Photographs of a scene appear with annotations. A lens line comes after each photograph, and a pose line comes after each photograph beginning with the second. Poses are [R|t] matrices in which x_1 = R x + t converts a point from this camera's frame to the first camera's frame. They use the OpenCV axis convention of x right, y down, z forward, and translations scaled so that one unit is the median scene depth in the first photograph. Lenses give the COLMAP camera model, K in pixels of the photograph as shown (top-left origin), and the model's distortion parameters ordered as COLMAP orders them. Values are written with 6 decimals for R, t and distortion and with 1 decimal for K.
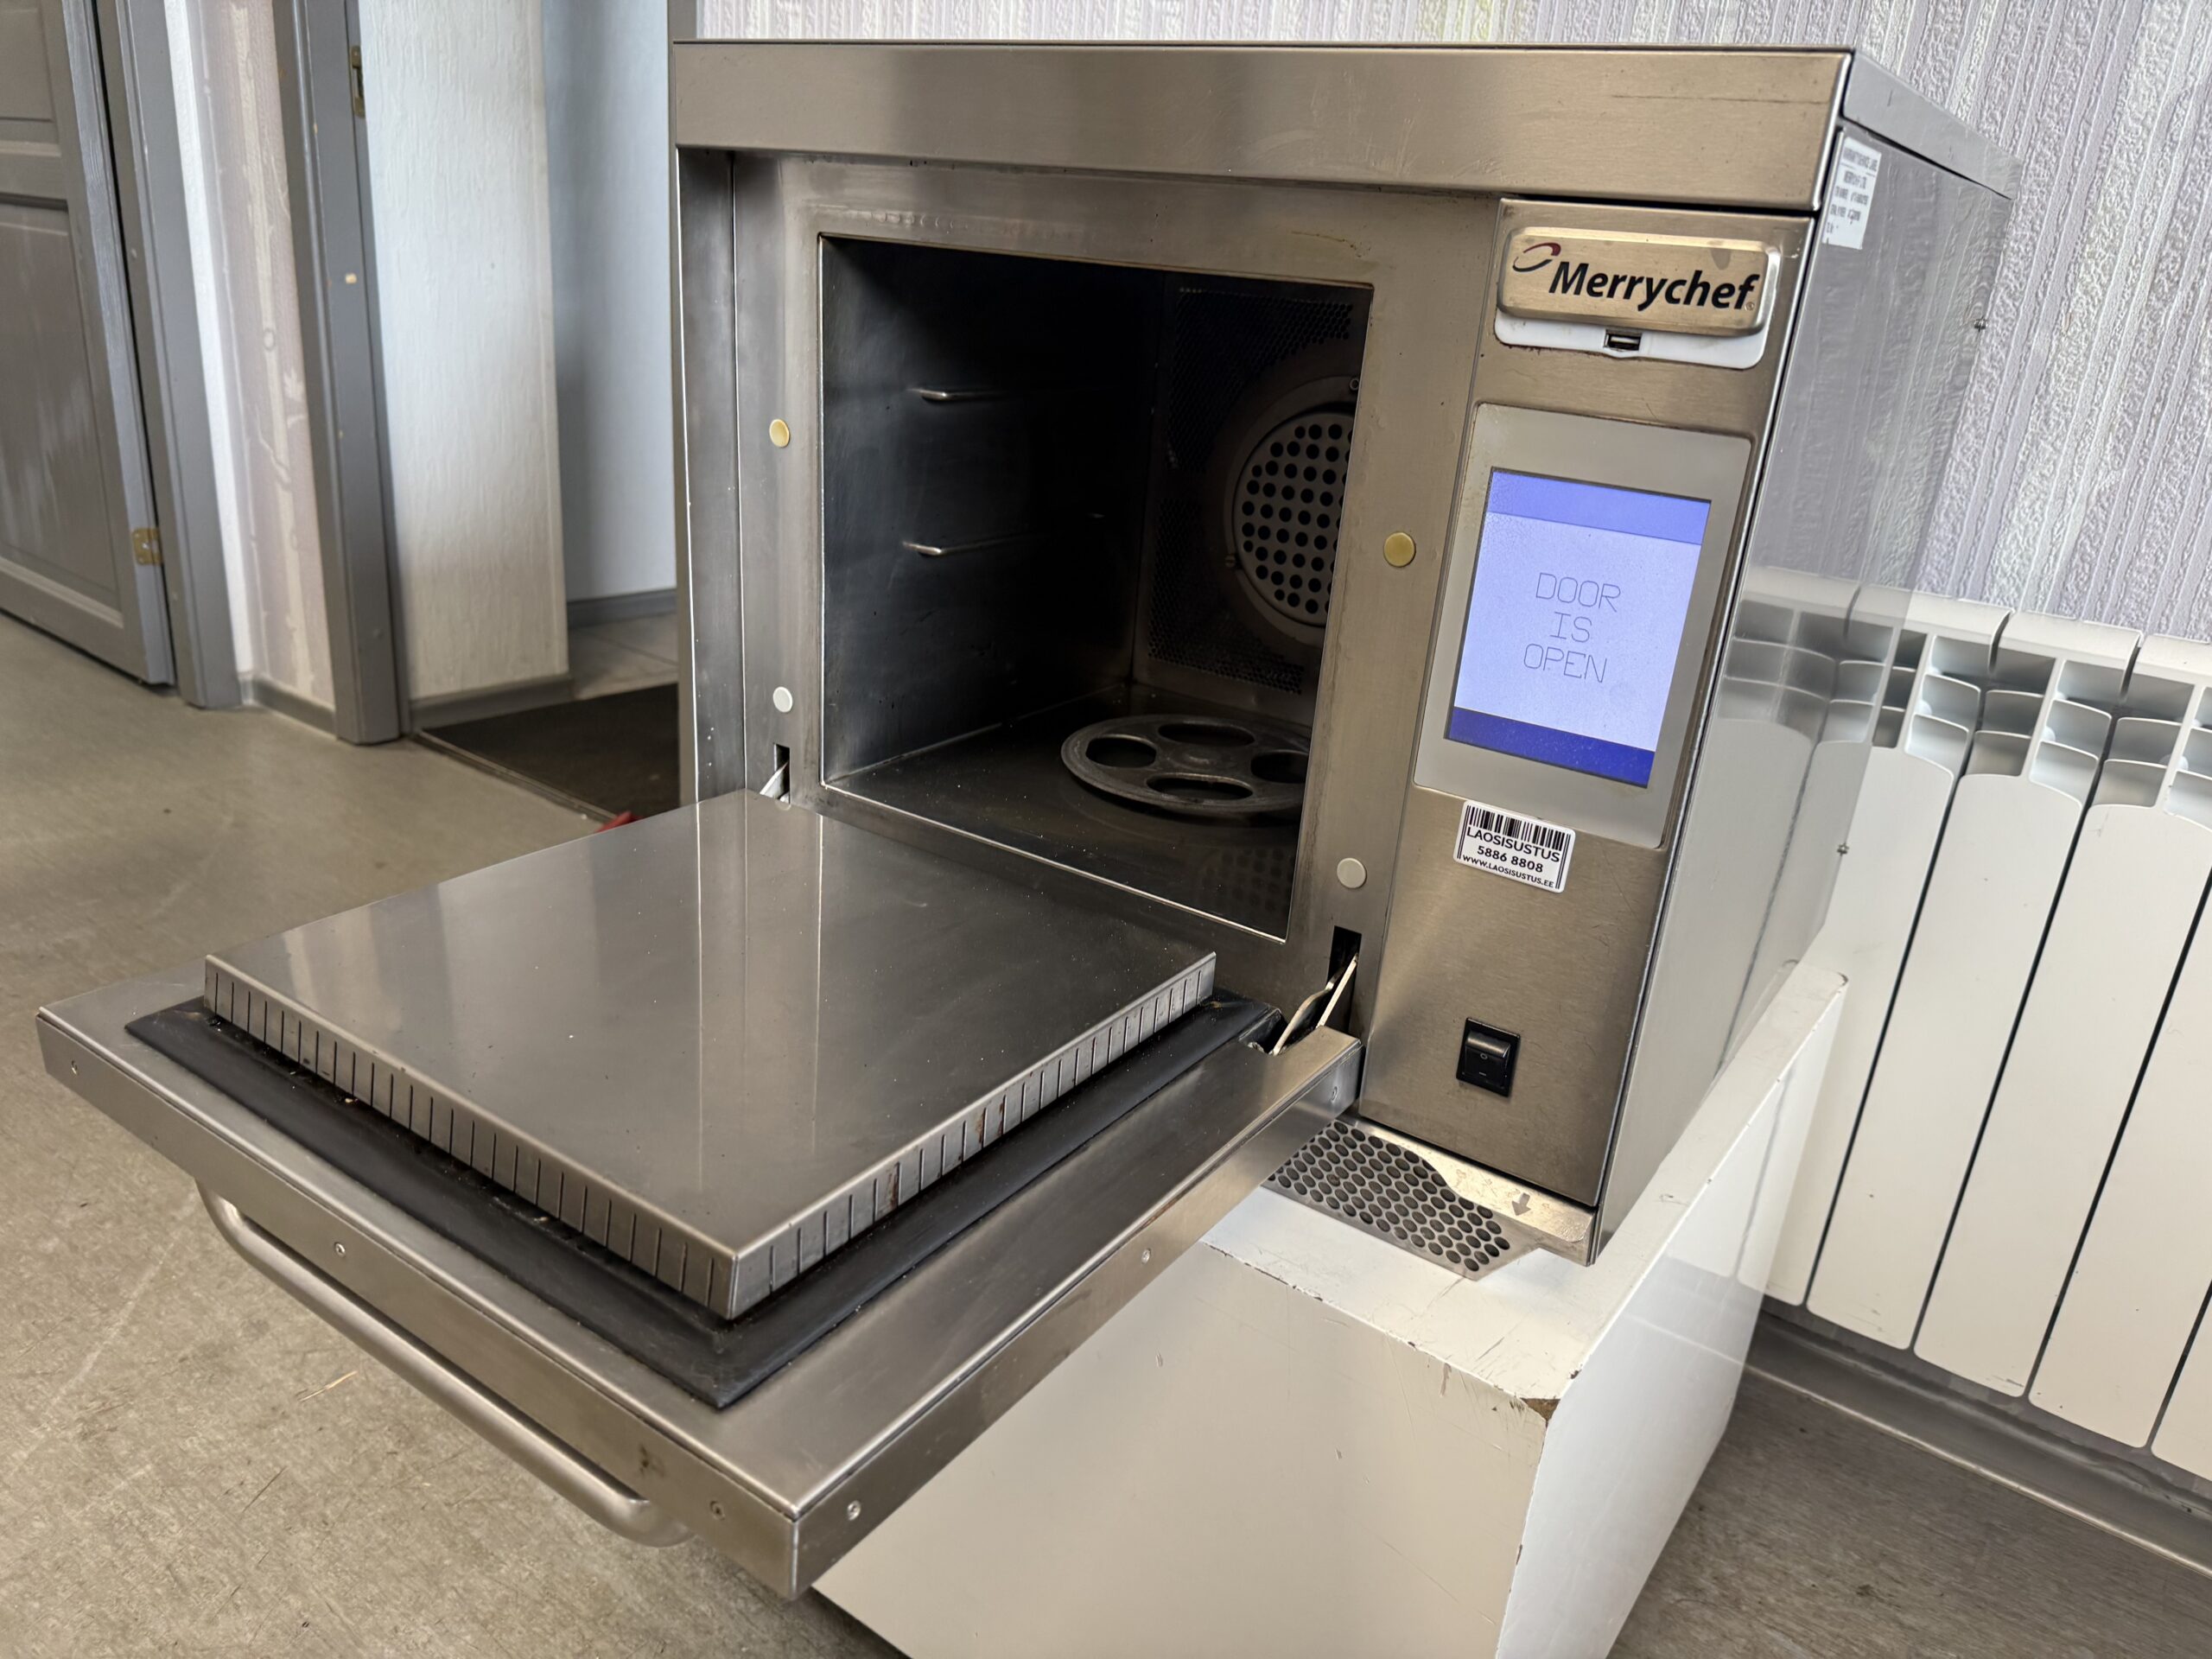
lens RADIAL K [[1608.8, 0, 1072.3], [0, 1608.8, 847.9], [0, 0, 1]] dist [-0.000122, -0.009598]
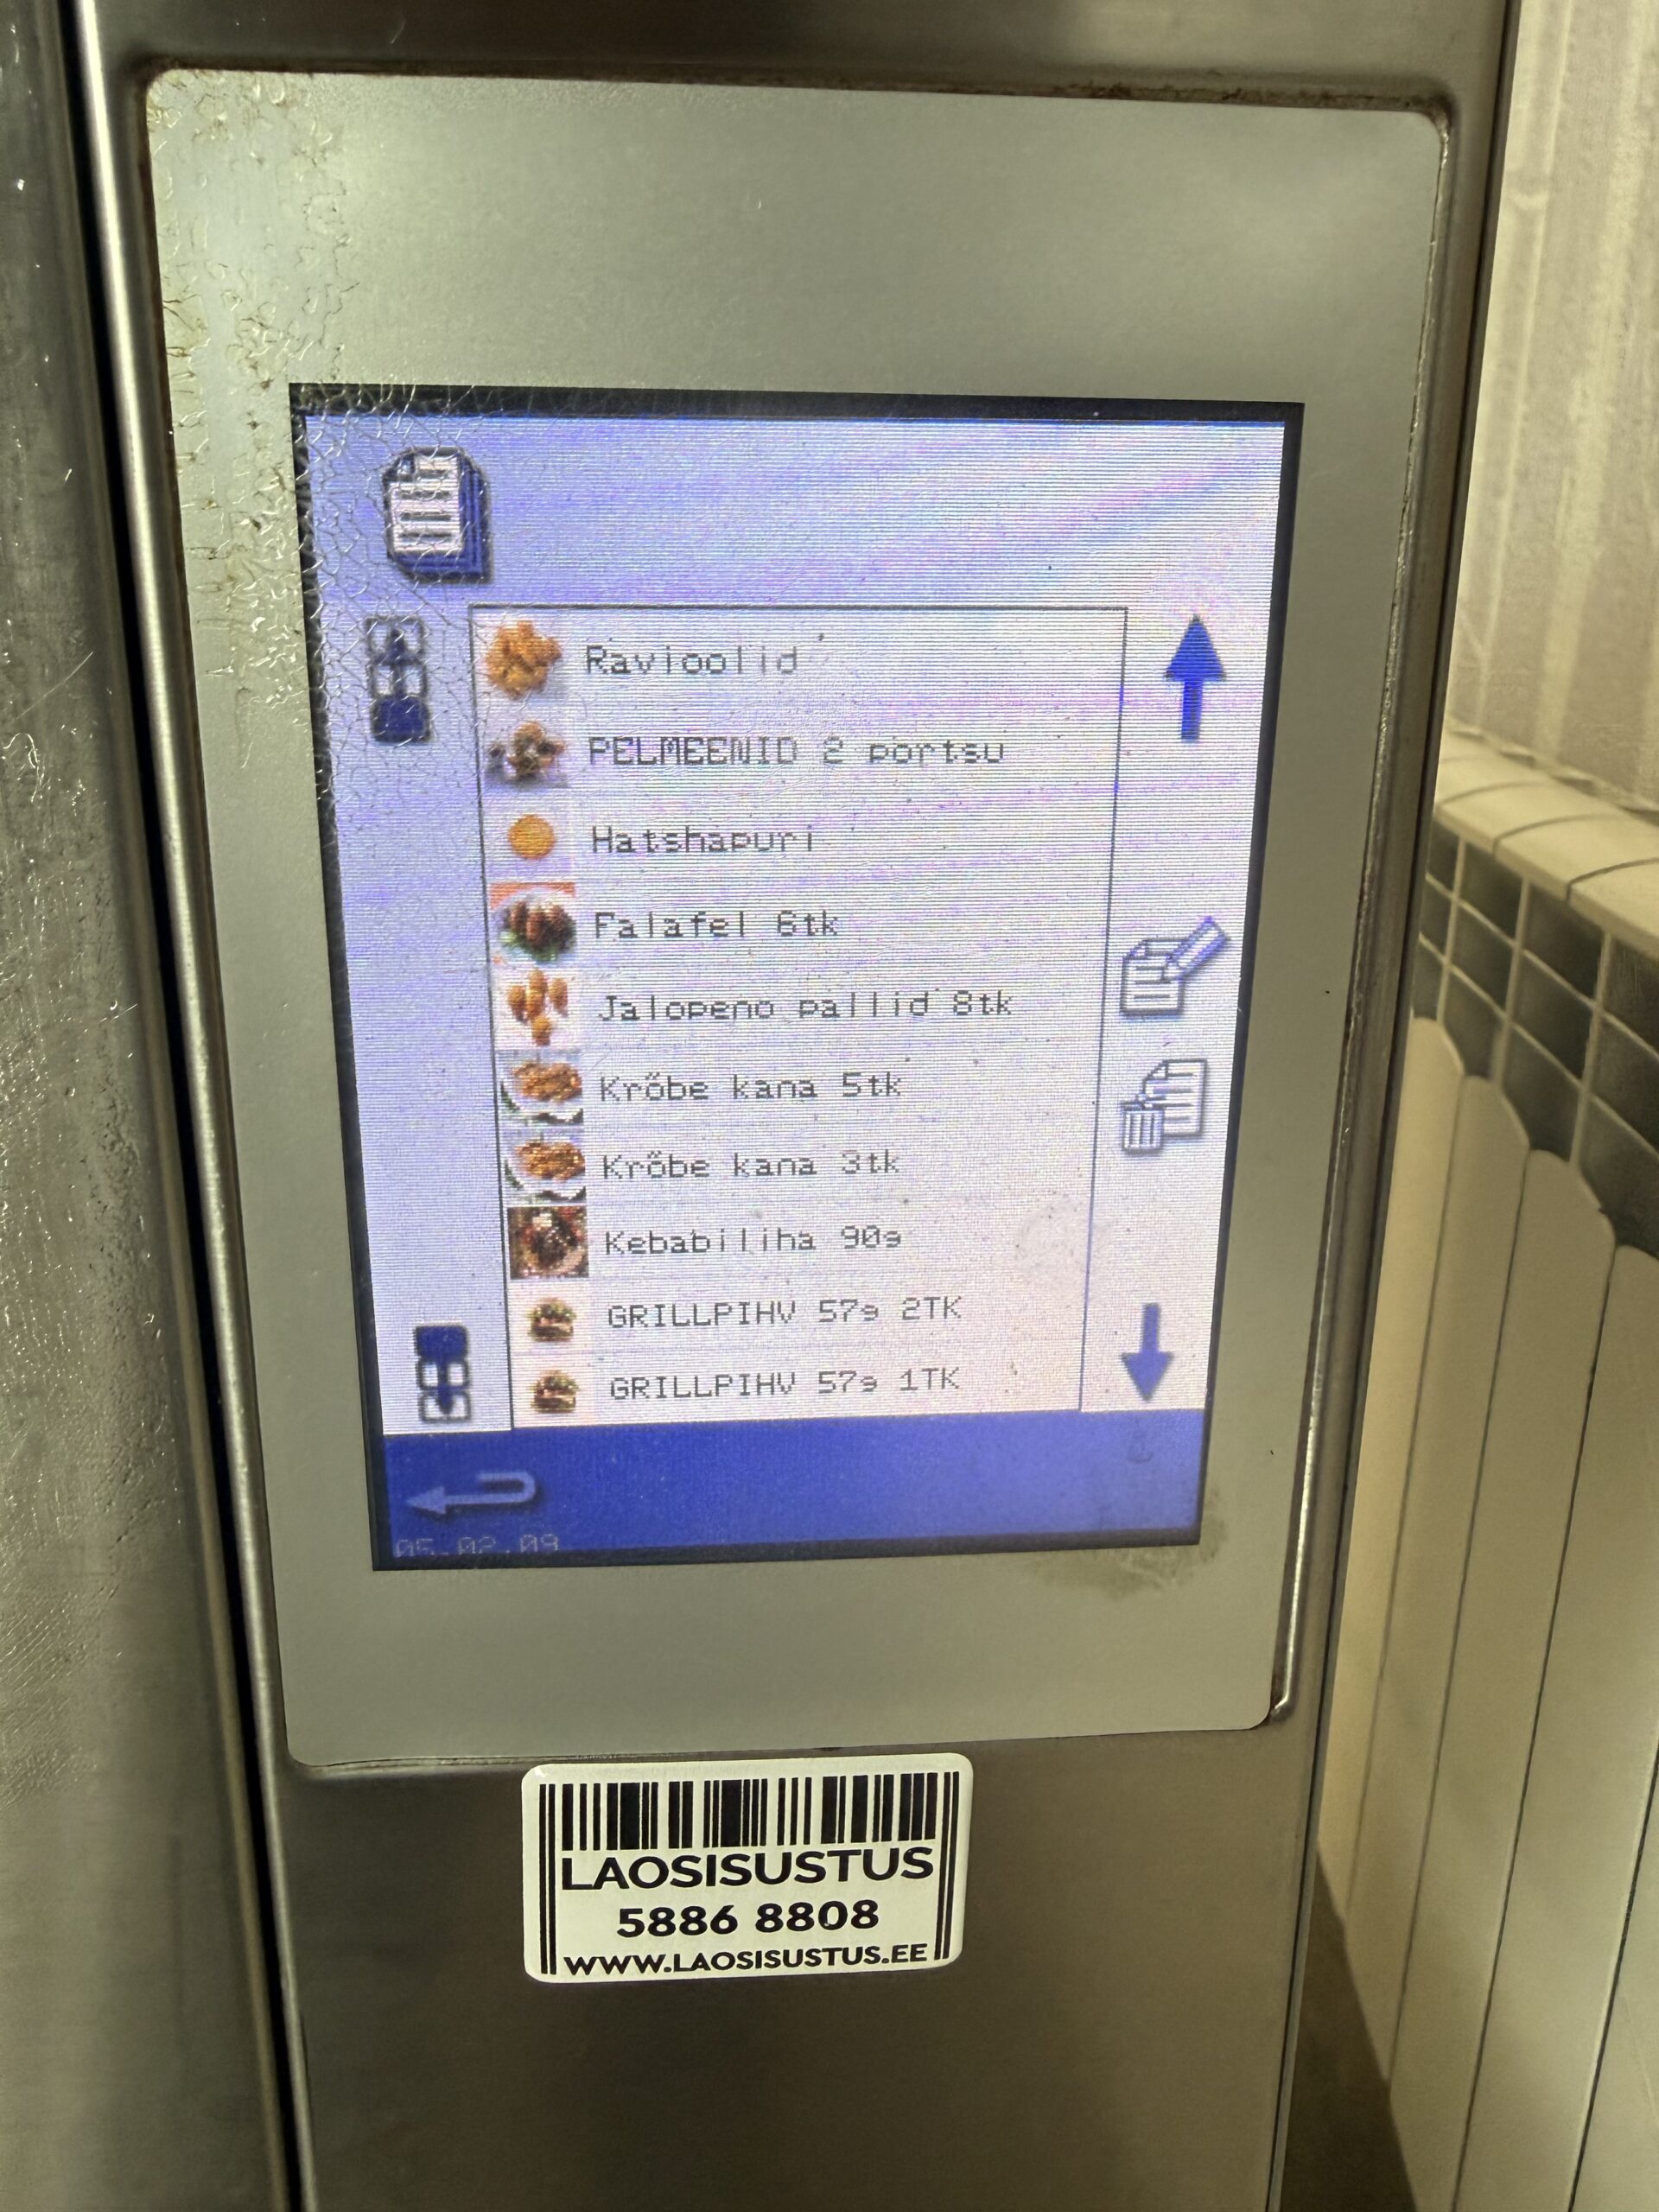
lens RADIAL K [[1608.8, 0, 797.0], [0, 1608.8, 951.7], [0, 0, 1]] dist [-0.000122, -0.009598]
pose [[0.774747, -0.229437, 0.589174, 0.154357], [0.280899, 0.959727, 0.004363, -0.135484], [-0.566447, 0.162118, 0.807995, 0.728421]]
